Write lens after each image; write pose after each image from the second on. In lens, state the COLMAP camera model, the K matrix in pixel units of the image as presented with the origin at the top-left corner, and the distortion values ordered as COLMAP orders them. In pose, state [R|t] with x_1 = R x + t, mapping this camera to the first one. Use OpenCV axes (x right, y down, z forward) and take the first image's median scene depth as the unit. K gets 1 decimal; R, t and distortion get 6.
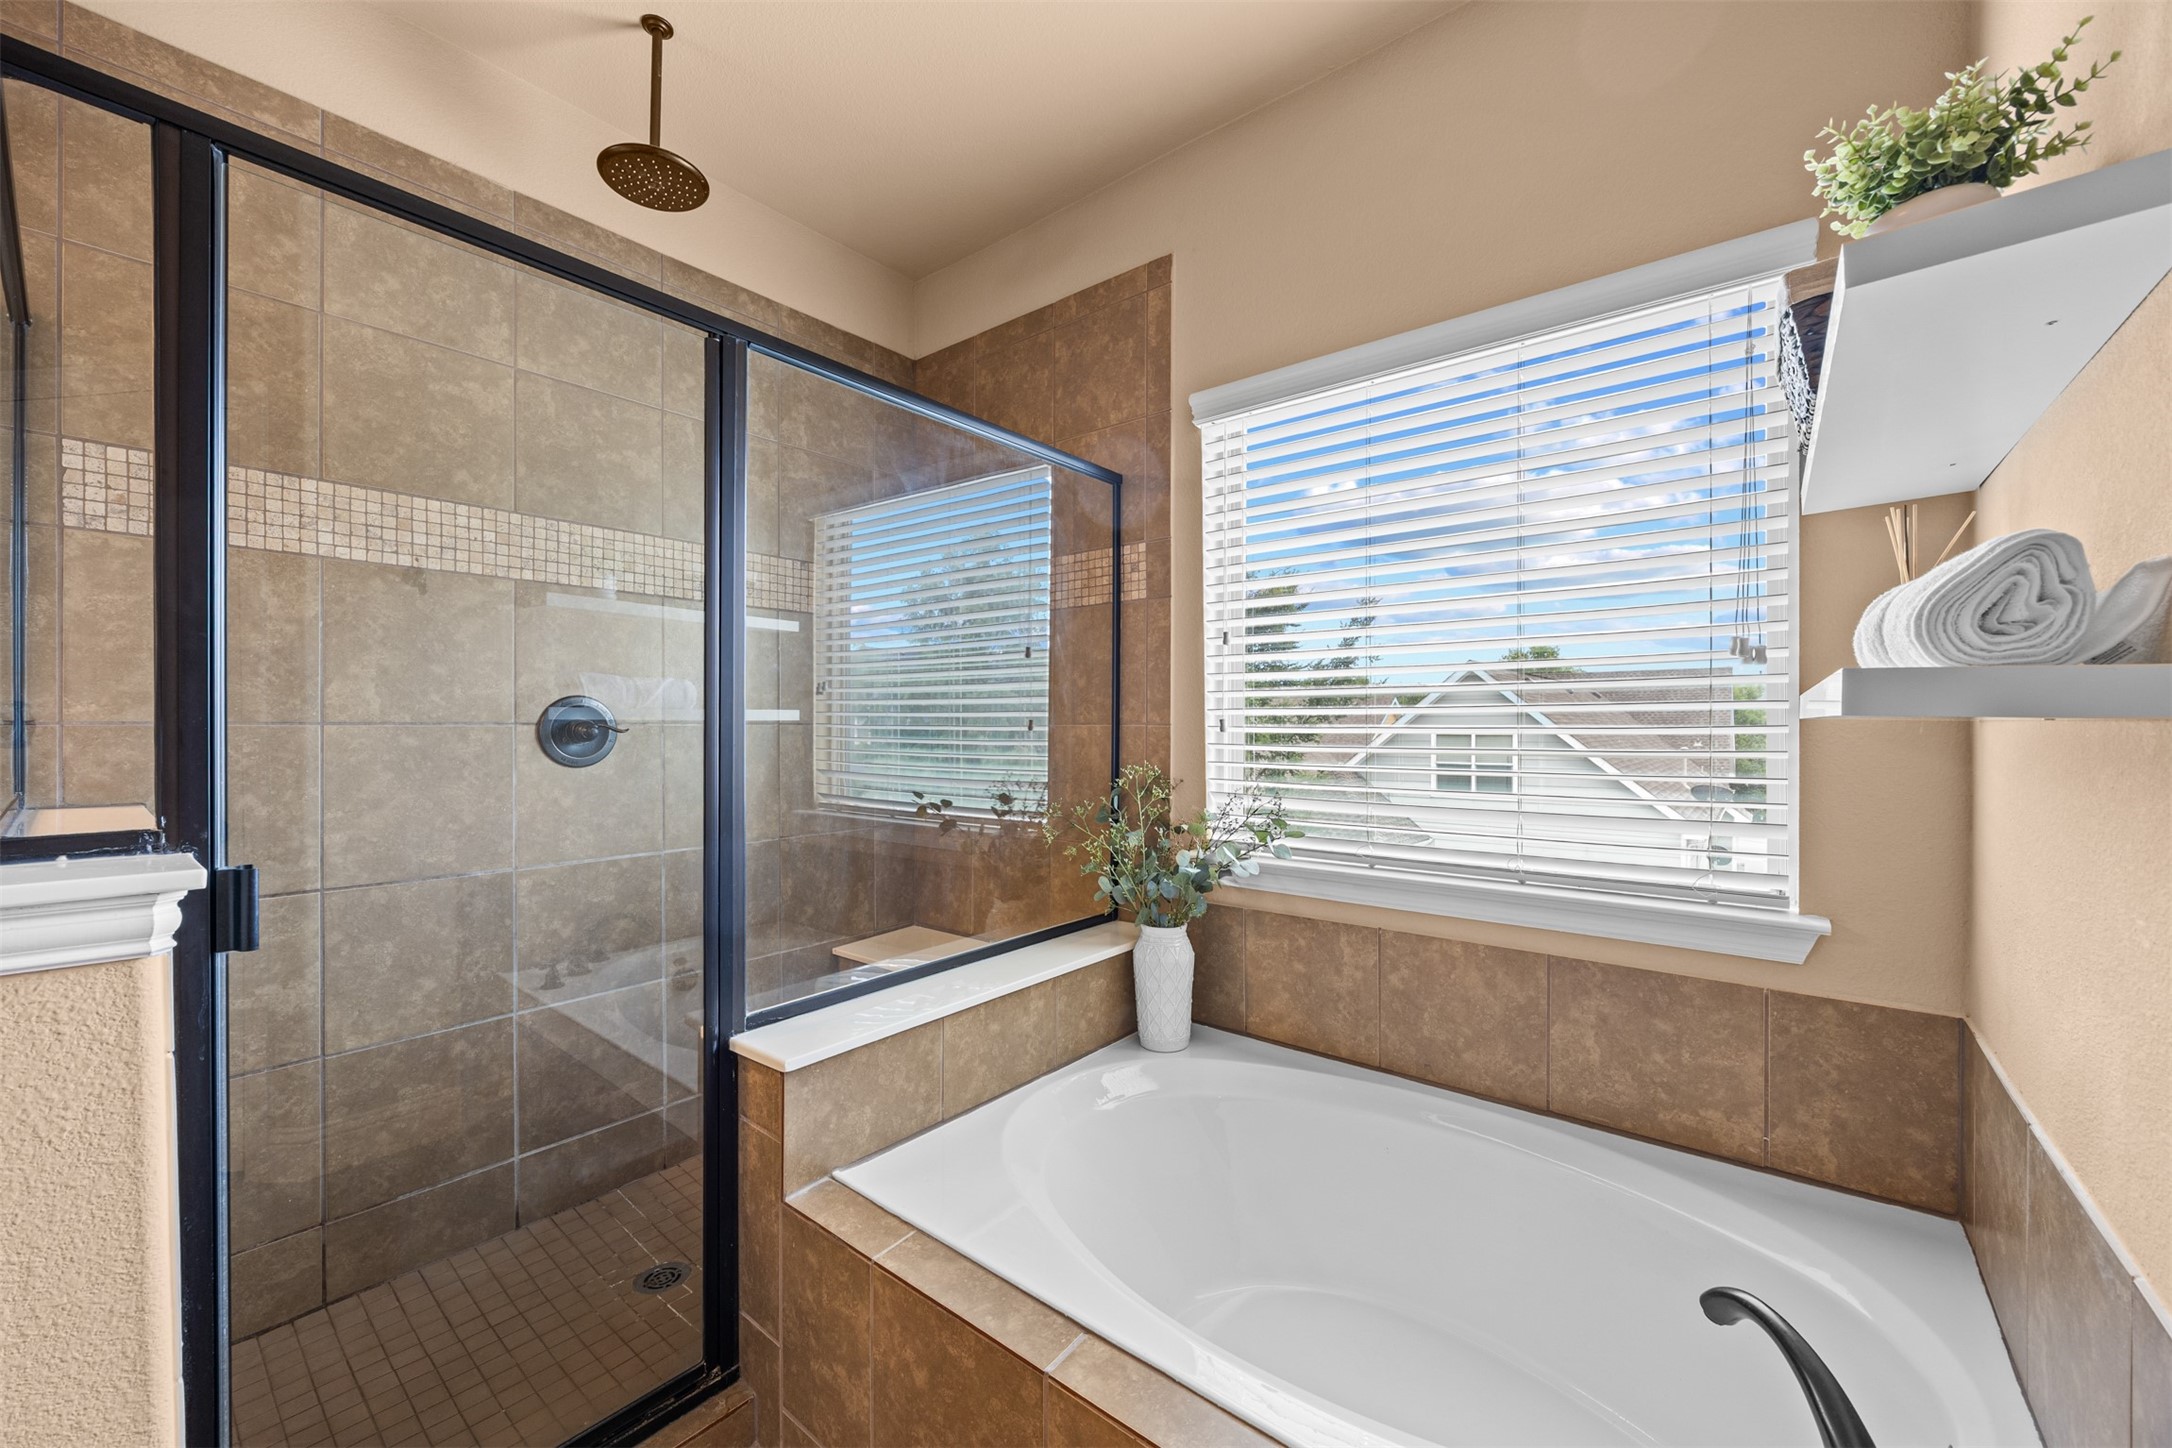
lens RADIAL K [[828.8, 0, 1091.6], [0, 828.8, 725.9], [0, 0, 1]] dist [-0.002755, -0.000478]
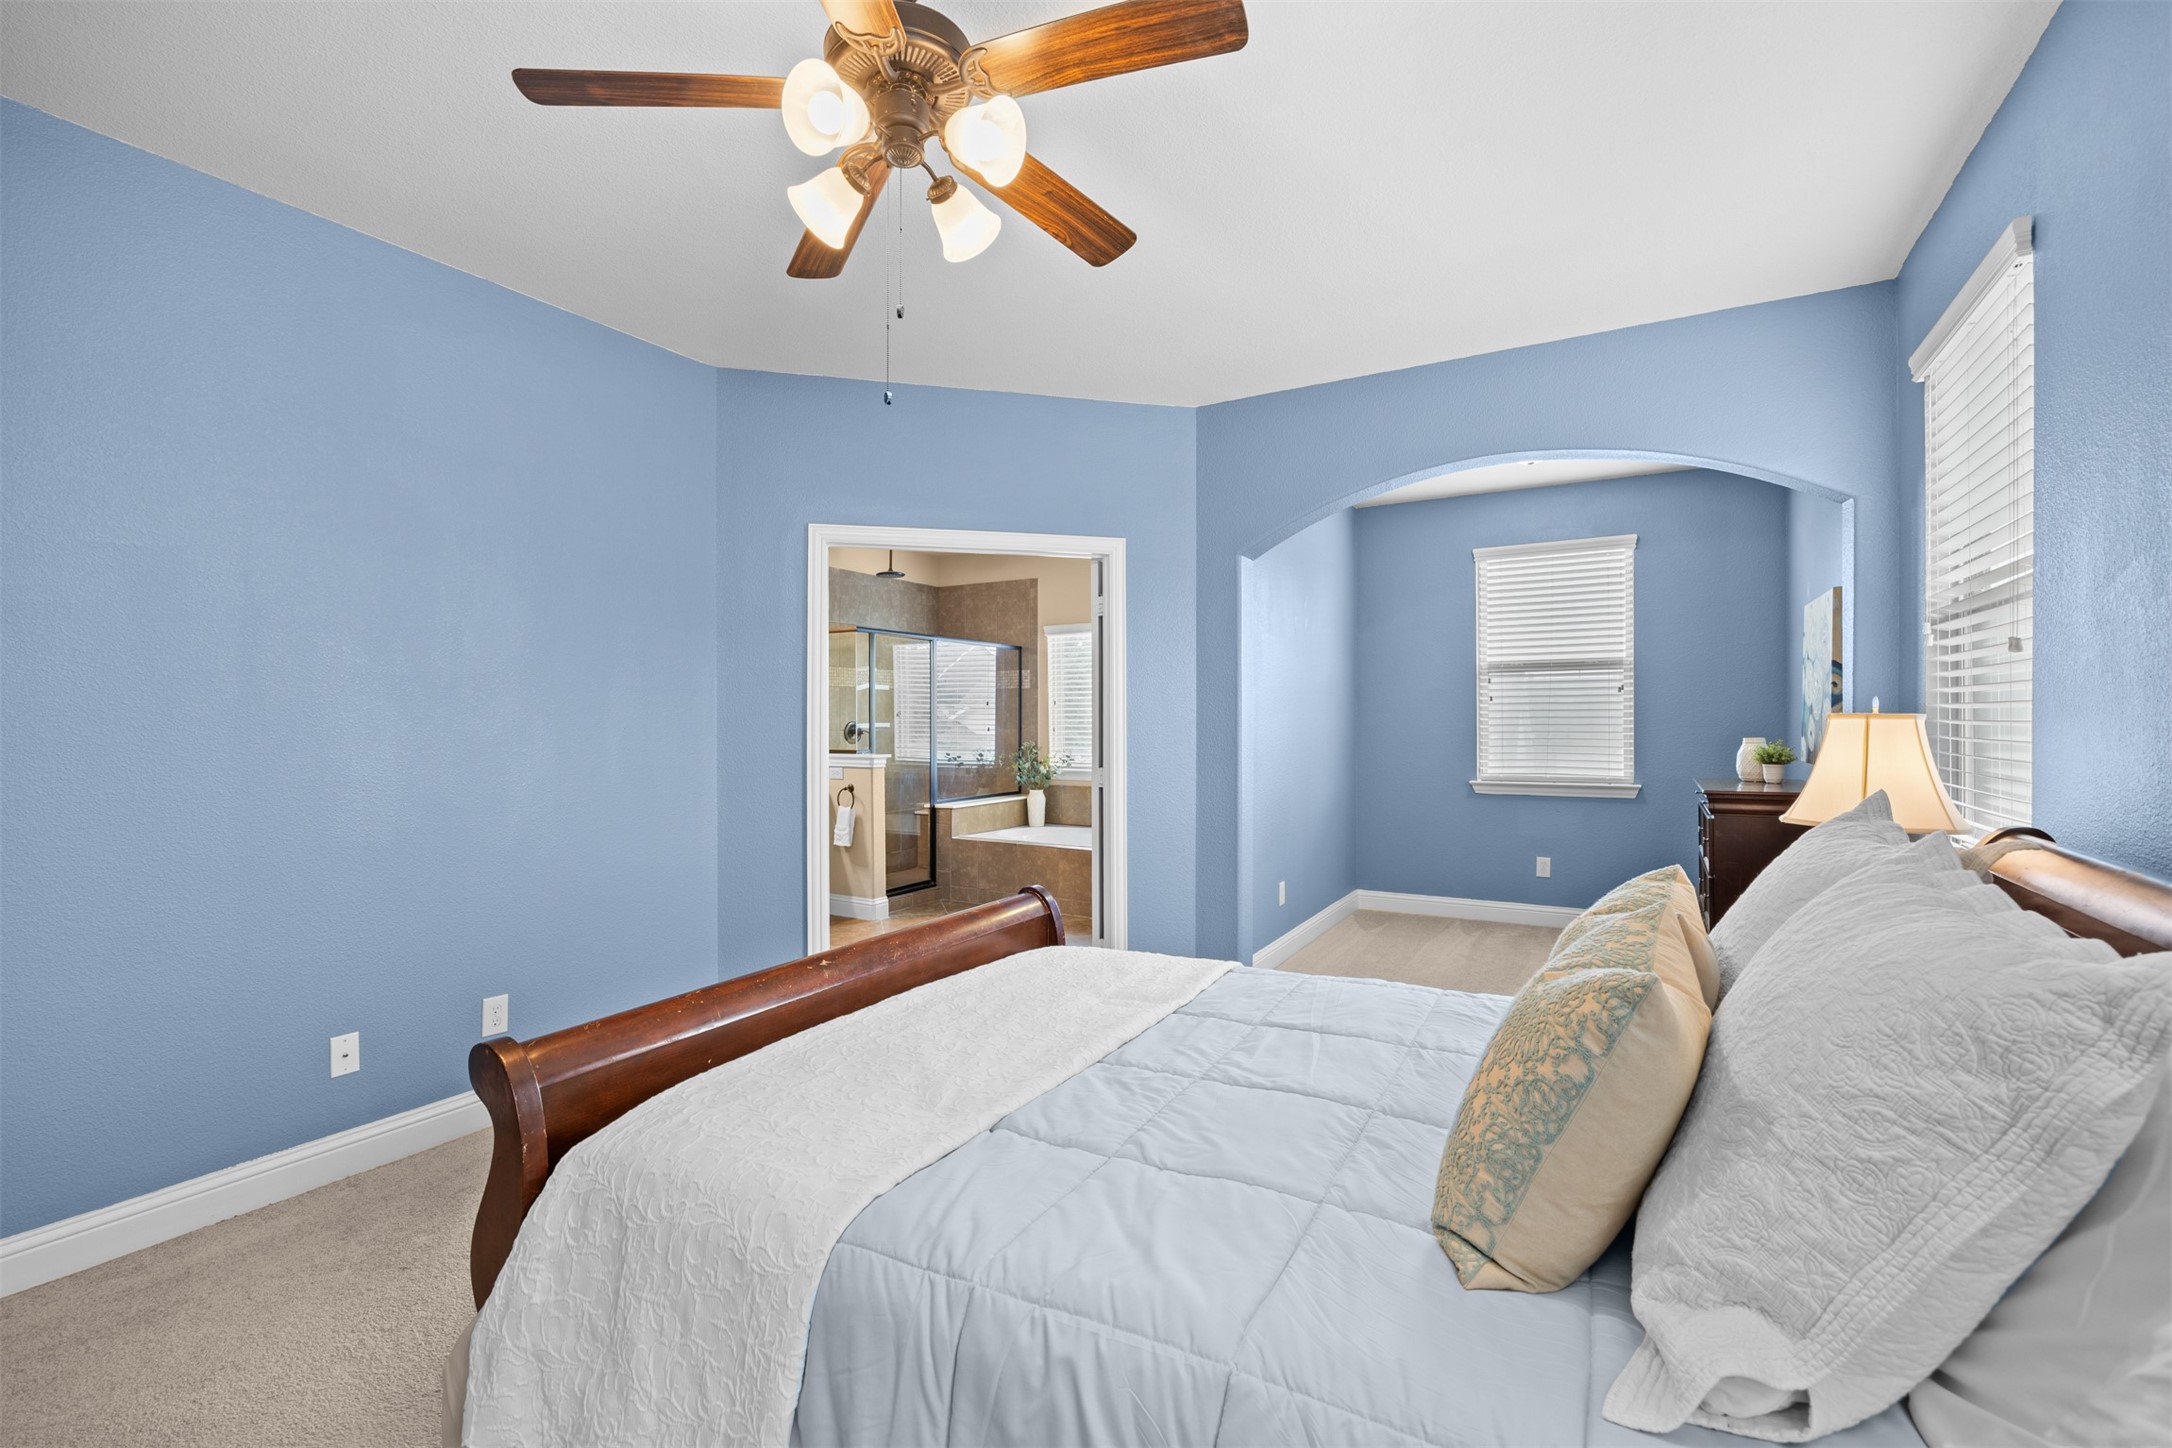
lens RADIAL K [[922.5, 0, 1086.4], [0, 922.5, 728.3], [0, 0, 1]] dist [-0.011295, -0.000443]
pose [[0.988699, -0.003884, 0.149861, -0.266283], [0.002683, 0.999963, 0.008215, -0.036243], [-0.149888, -0.007720, 0.988673, -2.678679]]
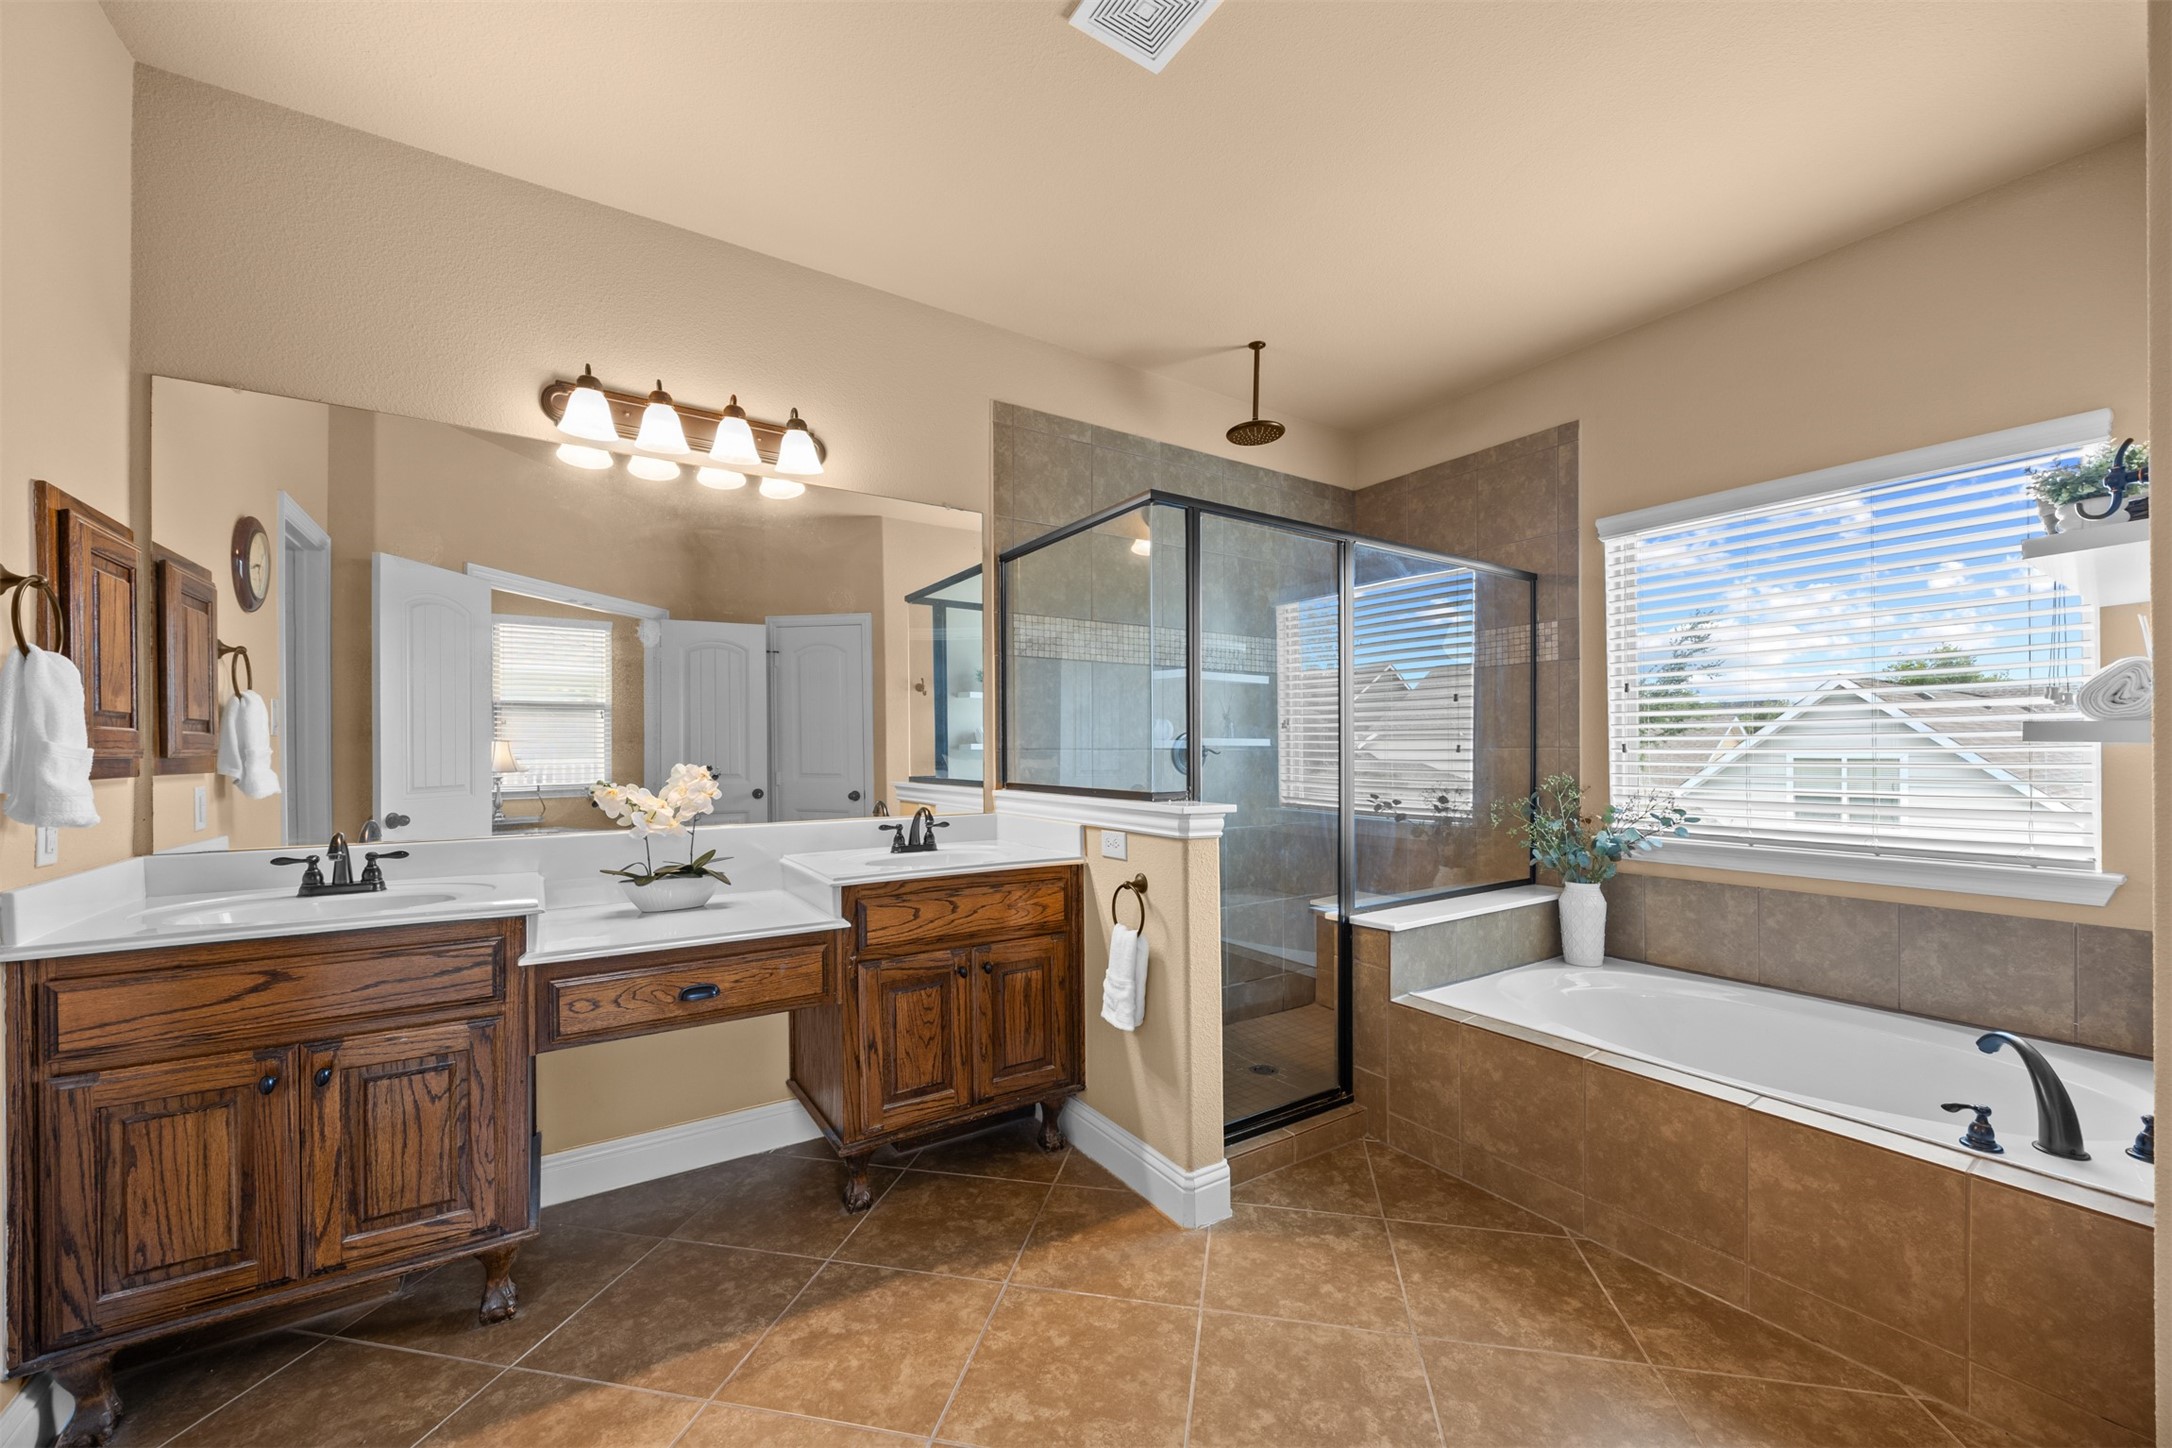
lens RADIAL K [[828.8, 0, 1092.9], [0, 828.8, 747.4], [0, 0, 1]] dist [-0.002755, -0.000478]
pose [[0.953109, -0.004527, -0.302594, -0.298779], [0.003294, 0.999984, -0.004584, 0.001884], [0.302610, 0.003372, 0.953109, -0.677894]]
